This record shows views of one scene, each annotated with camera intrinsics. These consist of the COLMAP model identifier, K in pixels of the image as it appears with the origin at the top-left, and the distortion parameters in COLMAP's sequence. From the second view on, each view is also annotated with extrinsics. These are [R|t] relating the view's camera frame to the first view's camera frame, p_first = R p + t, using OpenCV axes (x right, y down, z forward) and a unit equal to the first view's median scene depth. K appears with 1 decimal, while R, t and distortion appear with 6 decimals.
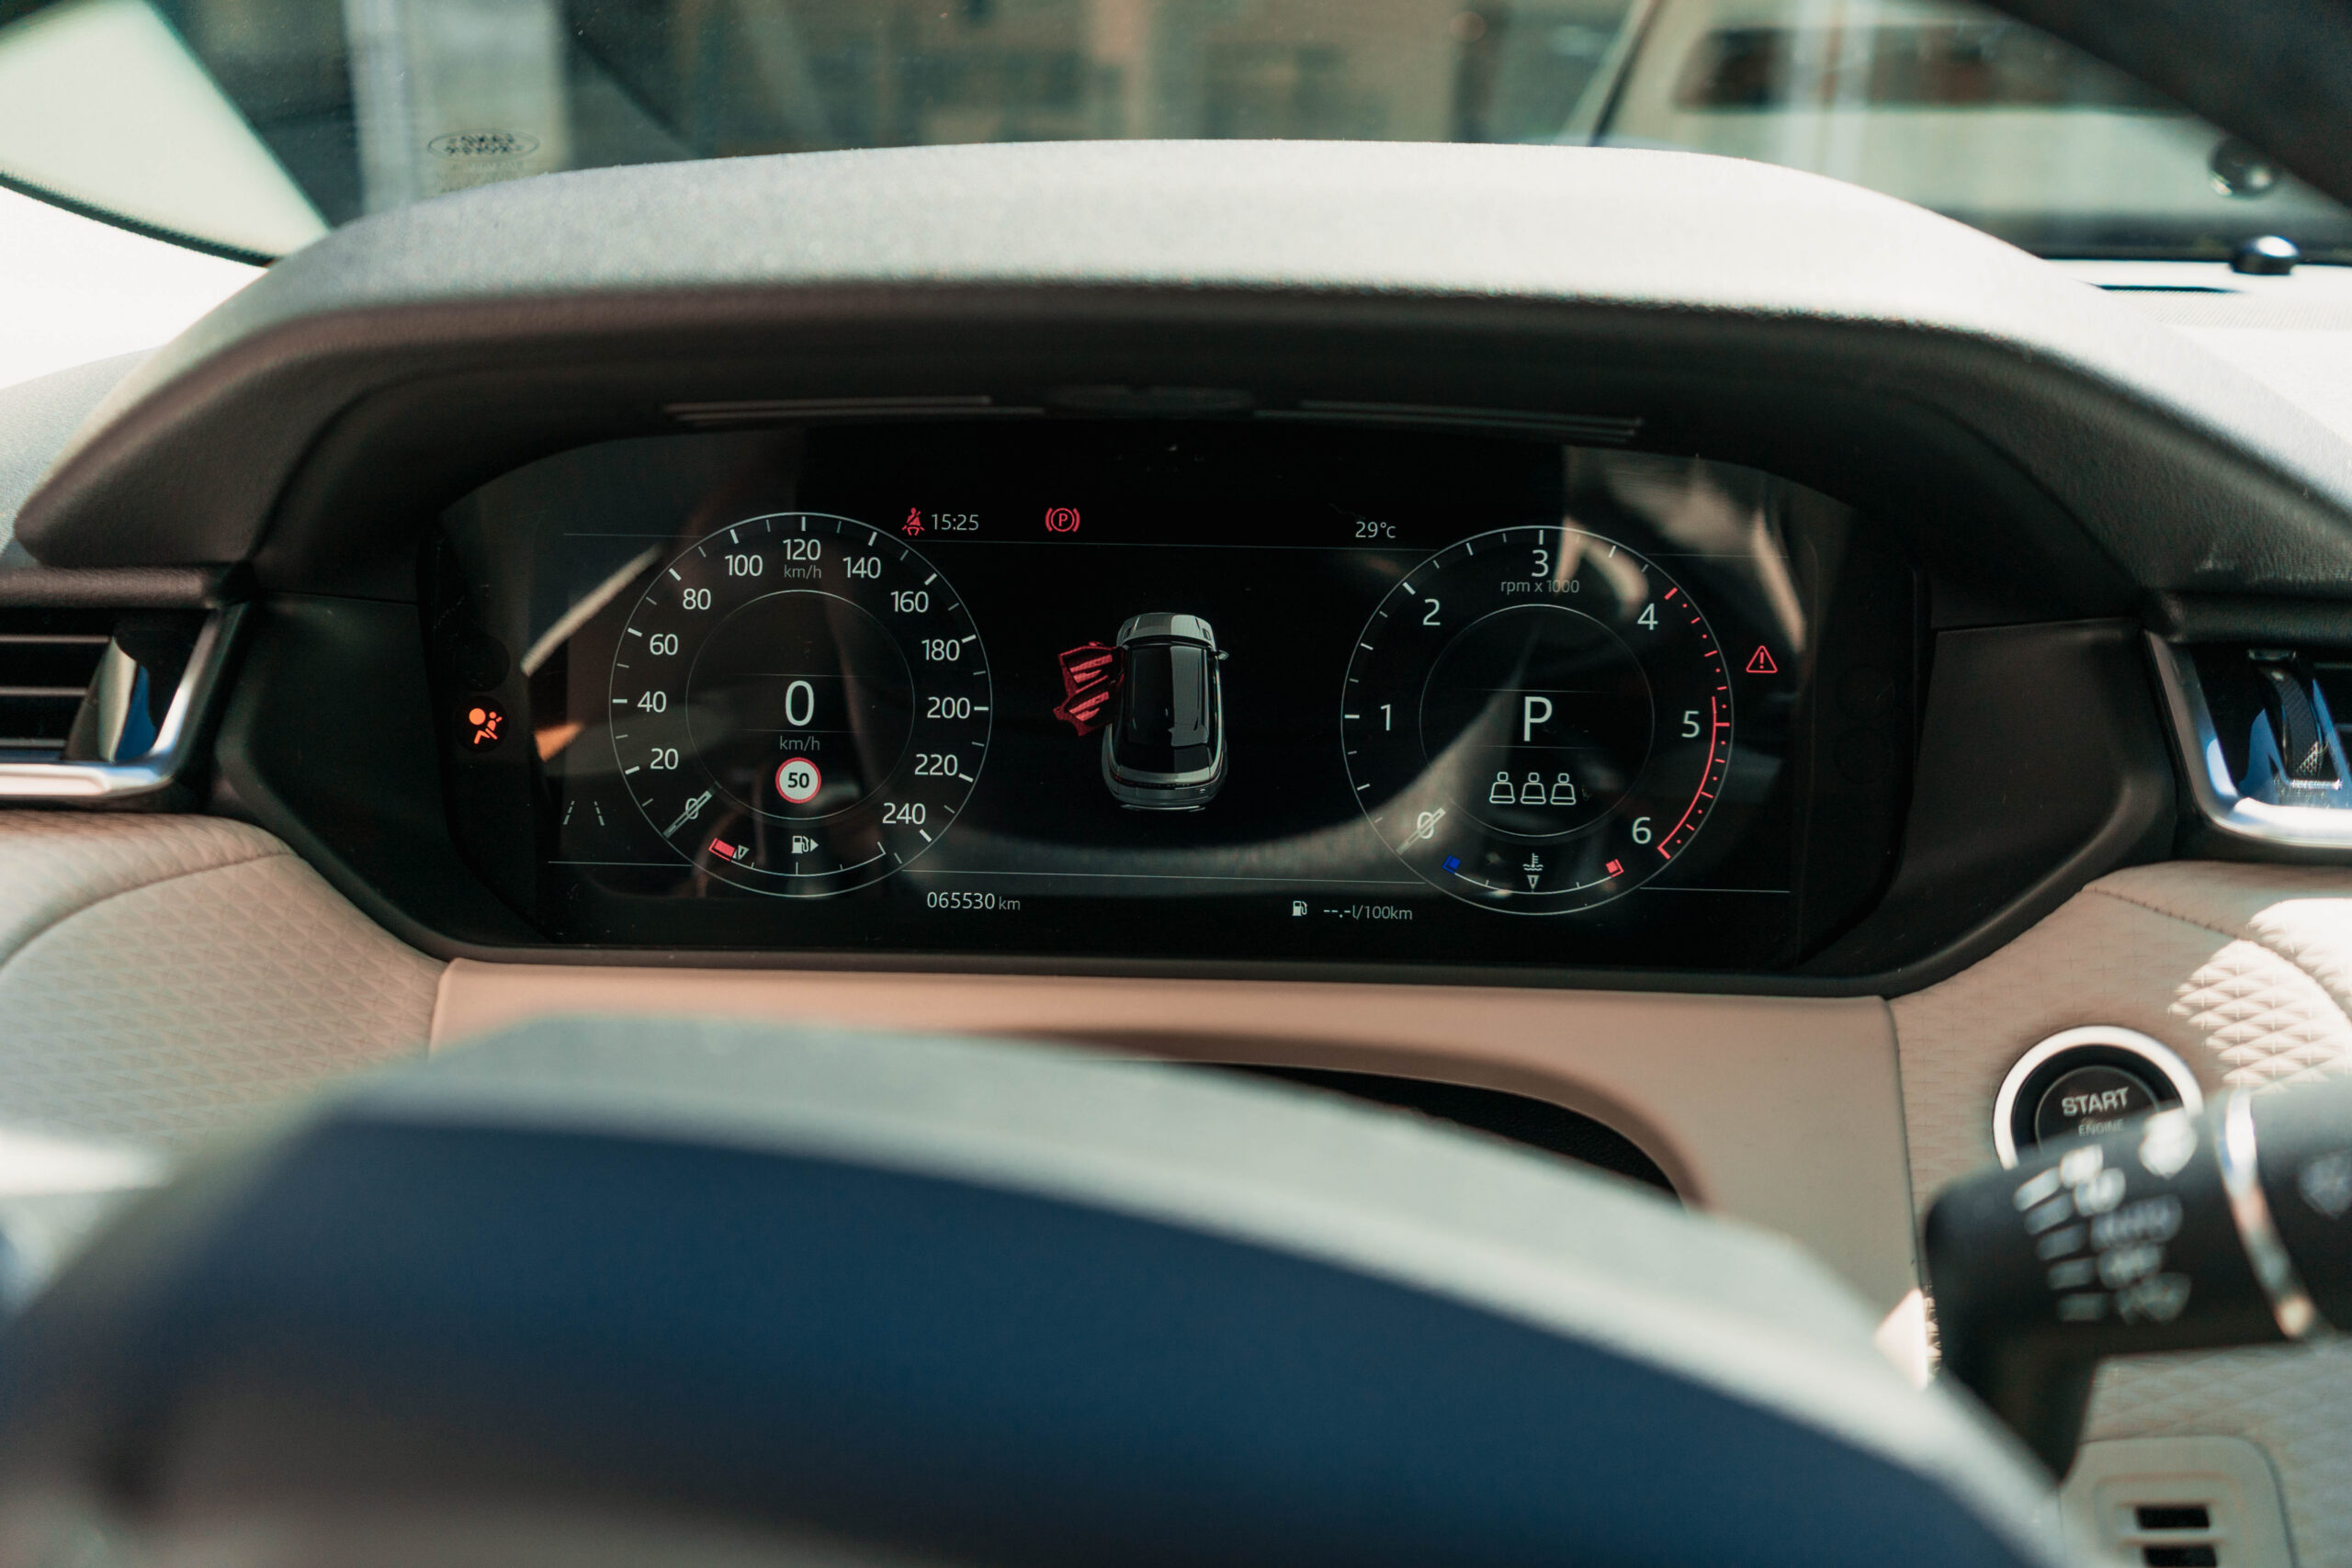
lens RADIAL K [[1907.8, 0, 1173.3], [0, 1907.8, 788.3], [0, 0, 1]] dist [-0.014614, 0.005224]
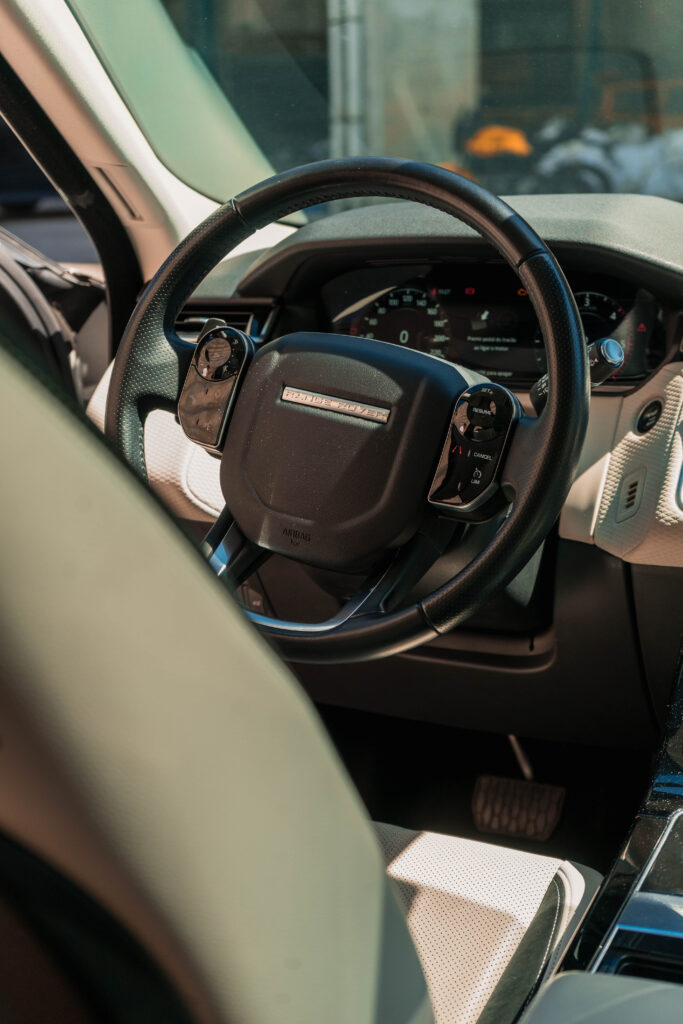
lens RADIAL K [[1647.5, 0, 341.4], [0, 1647.5, 512.0], [0, 0, 1]] dist [-0.036115, 0.000000]
pose [[0.927418, 0.049093, -0.370791, 0.975205], [-0.071959, 0.996248, -0.048079, 0.494729], [0.367039, 0.071271, 0.927471, -2.208501]]
